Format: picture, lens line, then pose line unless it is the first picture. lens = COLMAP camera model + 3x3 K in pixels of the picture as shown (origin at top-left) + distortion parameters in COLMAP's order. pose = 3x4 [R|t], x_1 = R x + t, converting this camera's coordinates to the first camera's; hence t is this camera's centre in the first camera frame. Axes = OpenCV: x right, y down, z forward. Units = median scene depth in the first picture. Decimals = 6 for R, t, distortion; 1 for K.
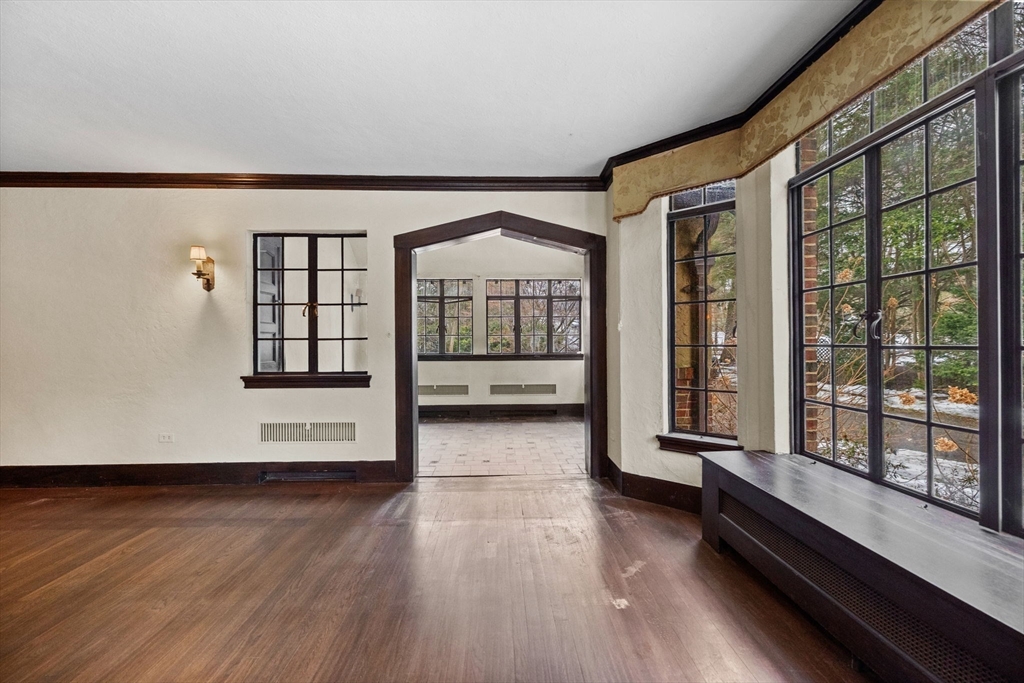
lens RADIAL K [[439.4, 0, 511.3], [0, 439.4, 342.0], [0, 0, 1]] dist [0.002549, -0.000812]
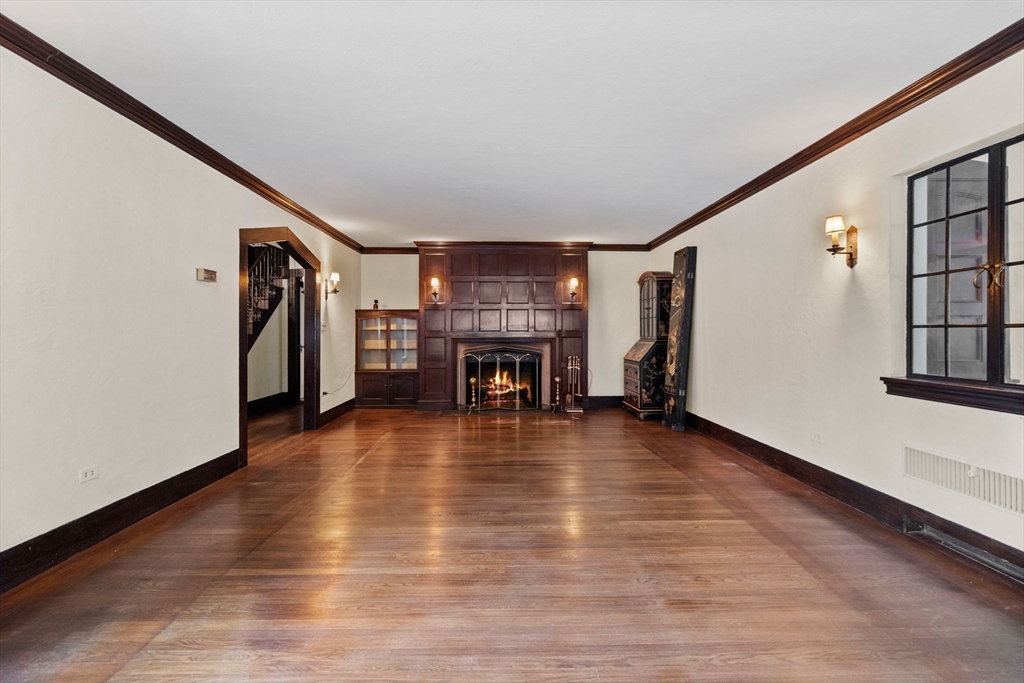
lens RADIAL K [[462.3, 0, 508.8], [0, 462.3, 333.2], [0, 0, 1]] dist [-0.002424, 0.001362]
pose [[-0.011083, 0.004690, -0.999928, 0.170853], [0.001769, 0.999988, 0.004670, -0.000390], [0.999937, -0.001717, -0.011091, 0.376406]]
